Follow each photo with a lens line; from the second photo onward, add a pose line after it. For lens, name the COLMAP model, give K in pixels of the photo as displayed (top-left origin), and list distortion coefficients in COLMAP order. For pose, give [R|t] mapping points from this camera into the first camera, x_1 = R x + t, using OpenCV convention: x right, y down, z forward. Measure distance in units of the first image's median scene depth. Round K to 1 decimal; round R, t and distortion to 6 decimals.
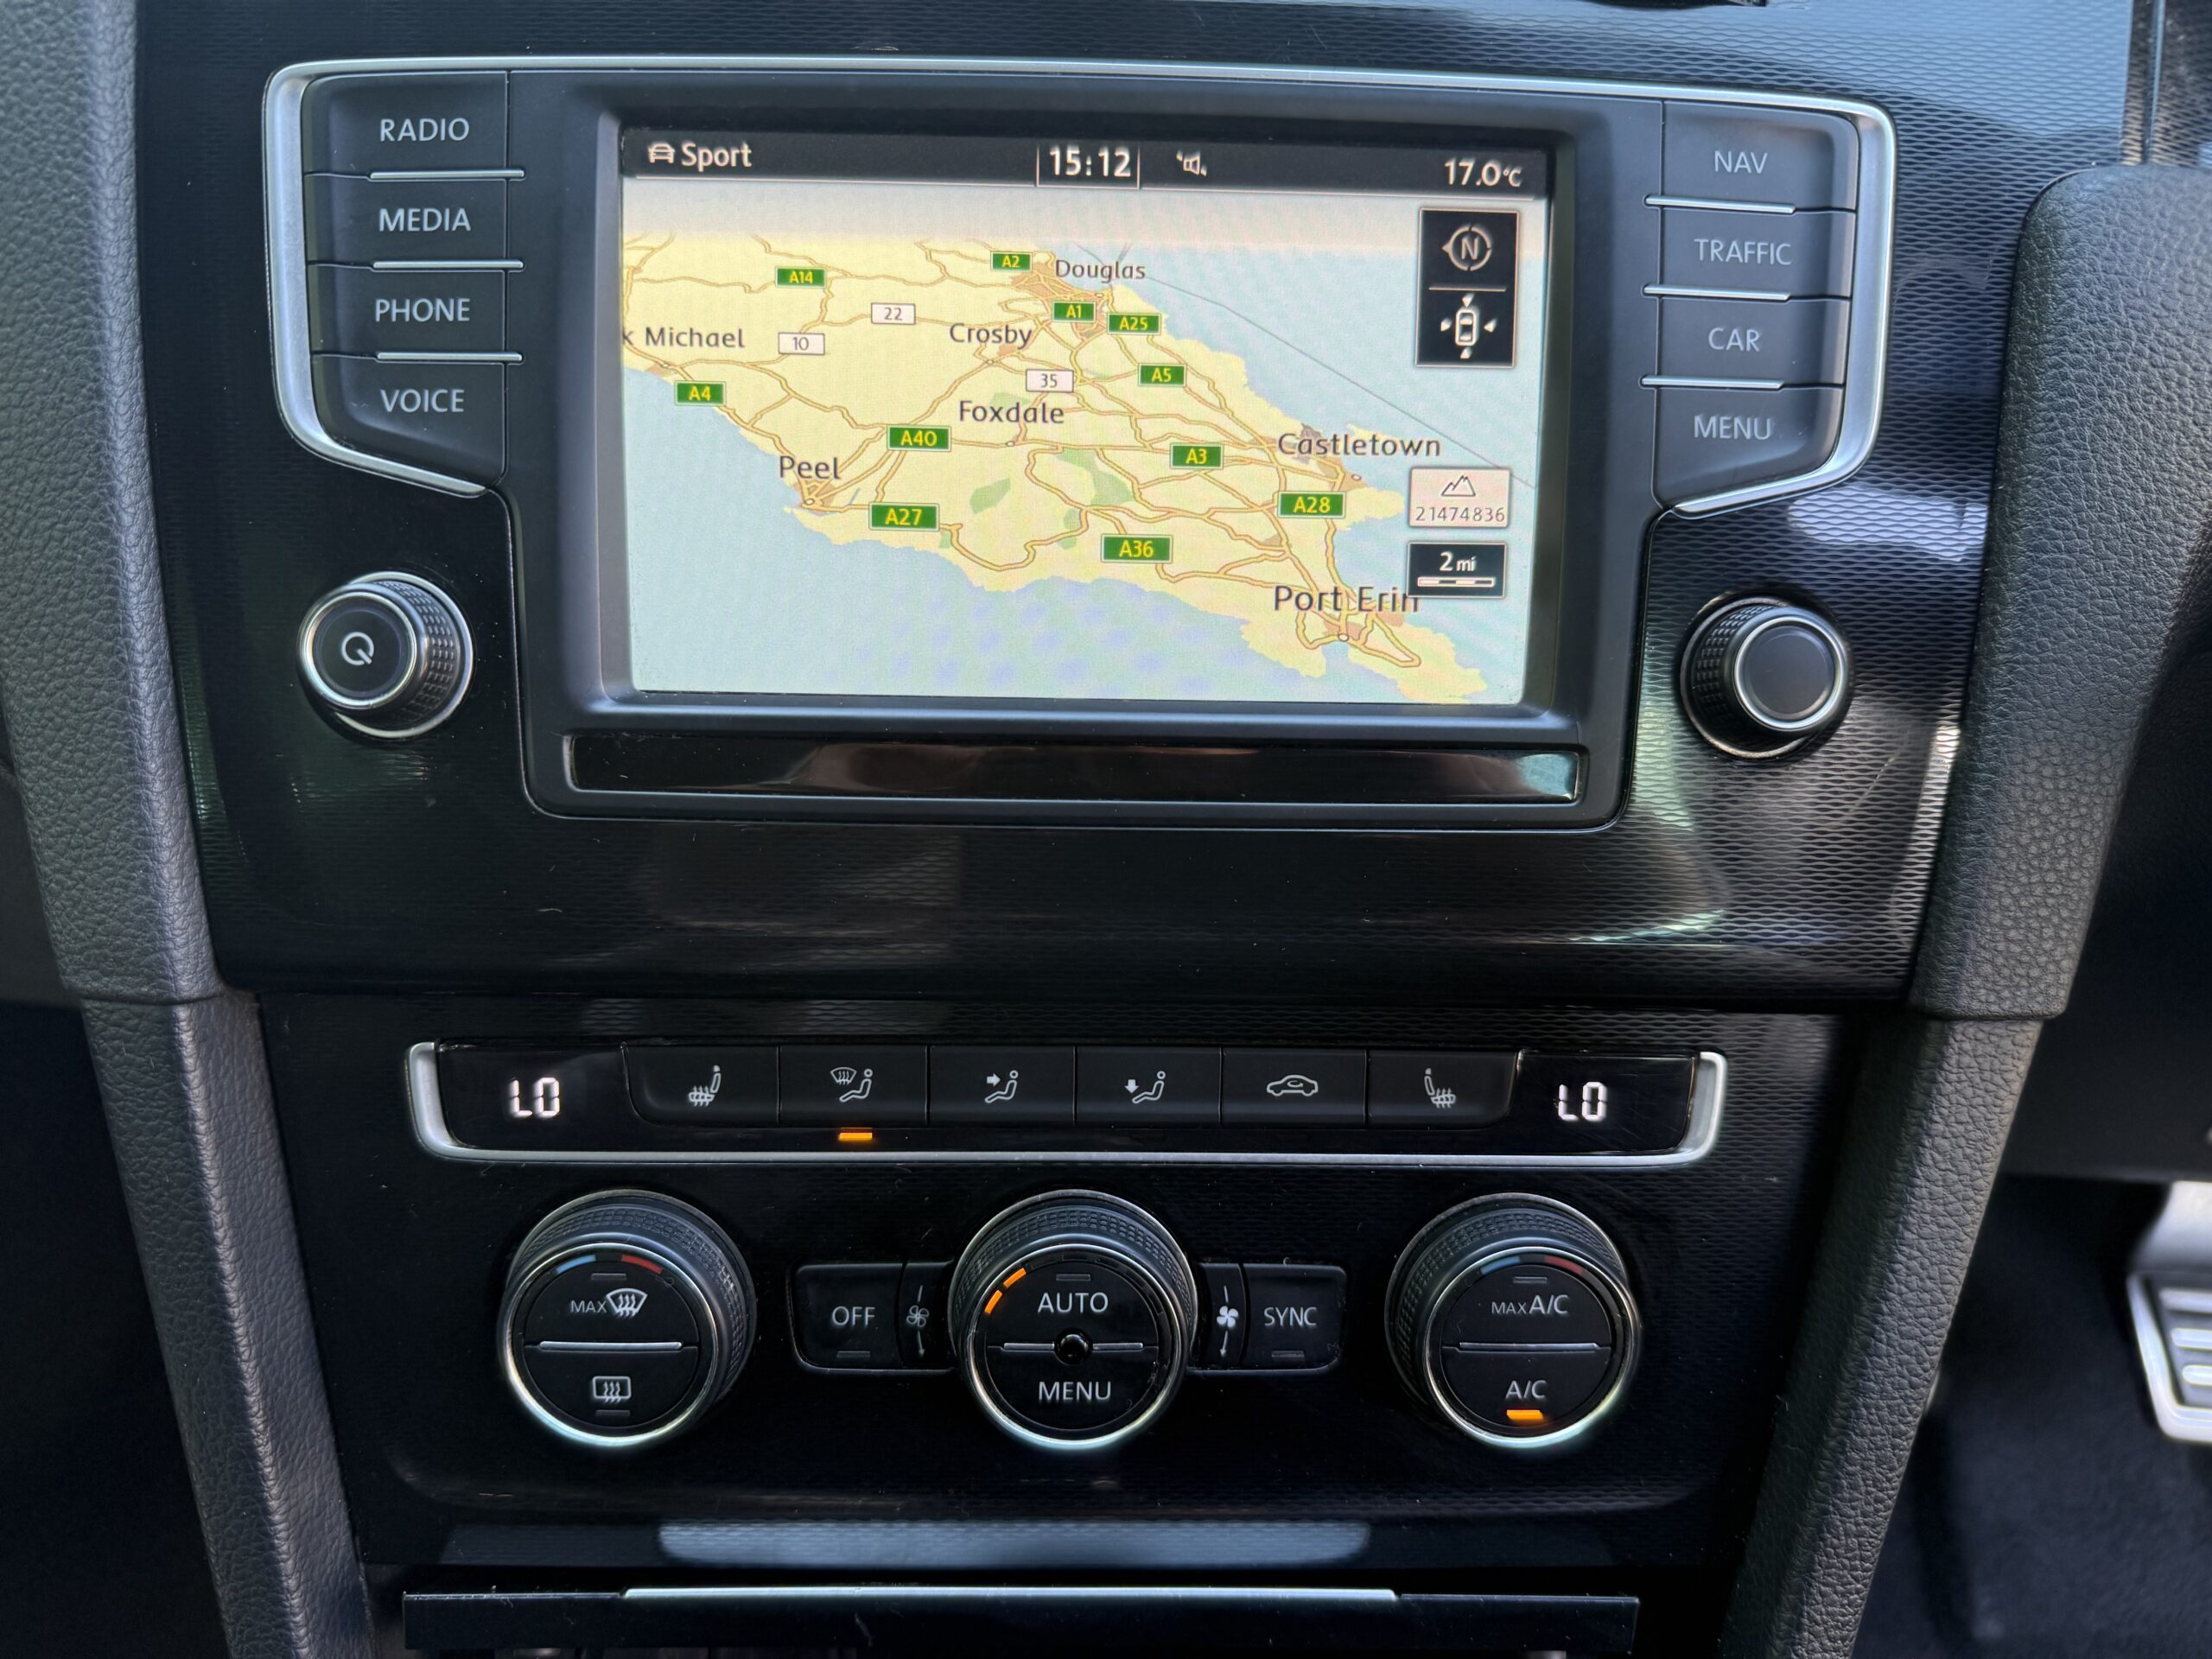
lens RADIAL K [[1543.5, 0, 1098.3], [0, 1543.5, 818.4], [0, 0, 1]] dist [0.039178, -0.051925]
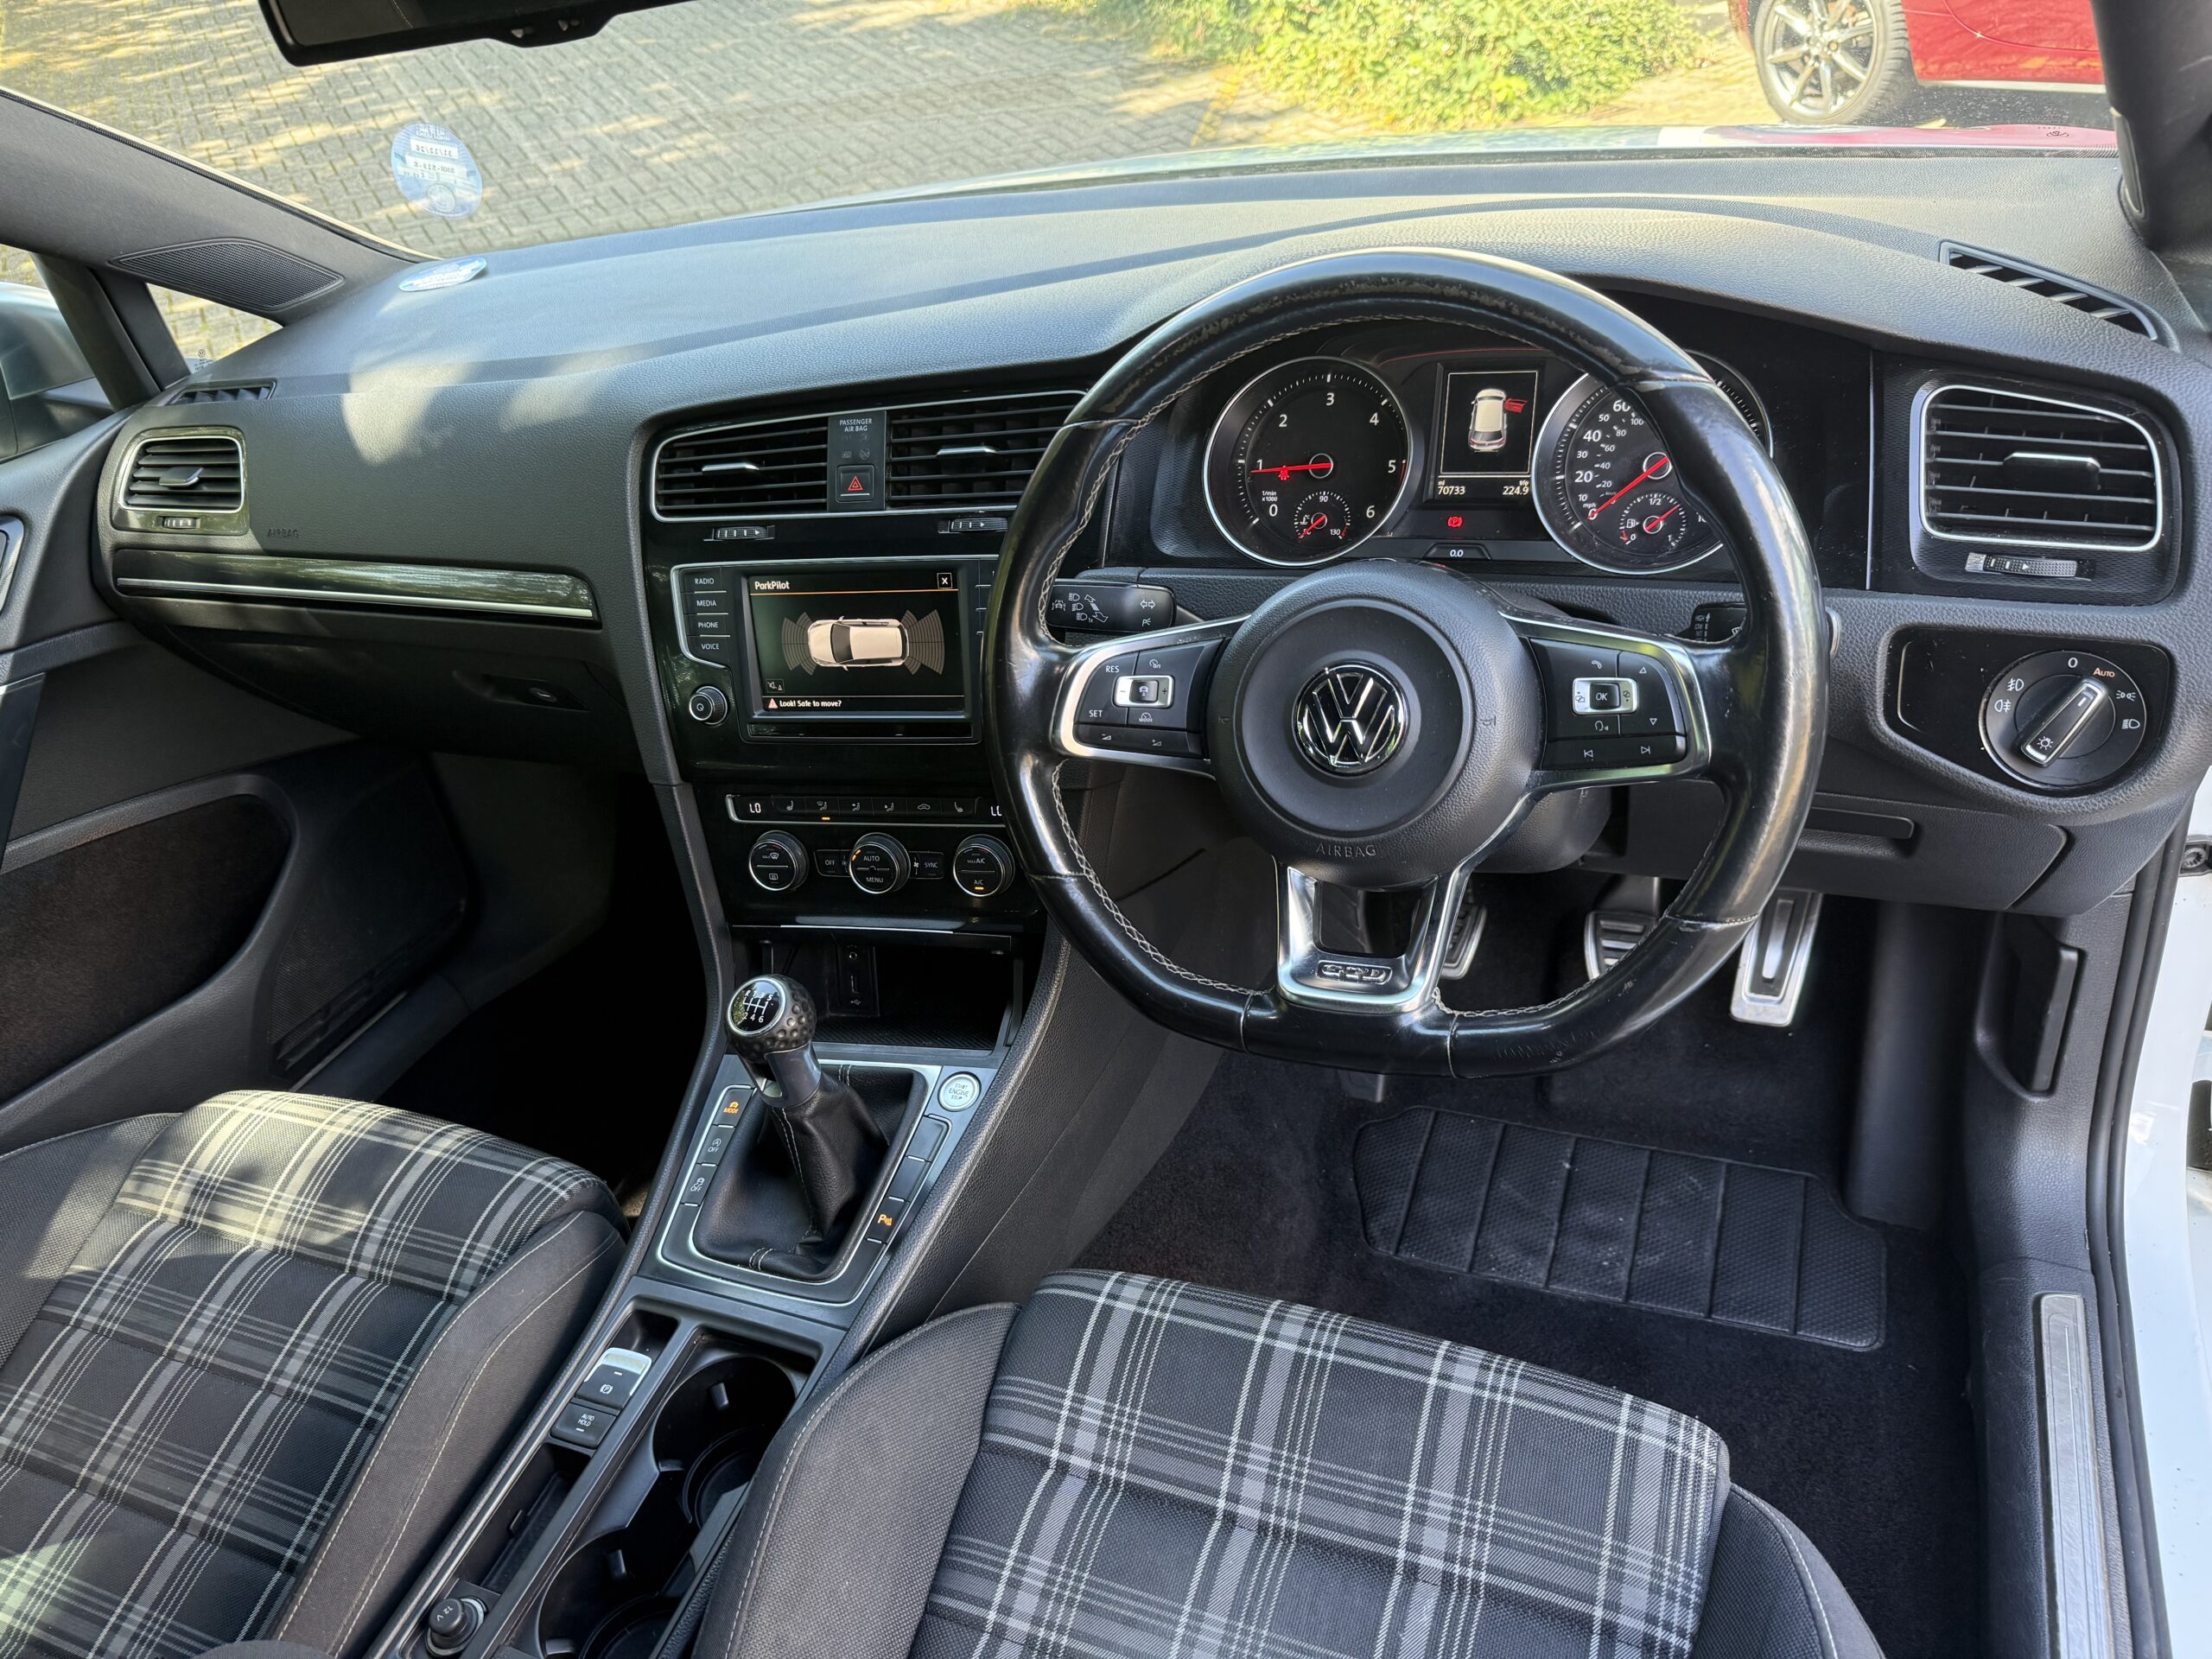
lens RADIAL K [[1543.5, 0, 1098.3], [0, 1543.5, 818.4], [0, 0, 1]] dist [0.039178, -0.051925]
pose [[0.961074, 0.011606, -0.276046, 1.649869], [0.040489, 0.982414, 0.182273, -0.501729], [0.273307, -0.186355, 0.943703, -2.618341]]
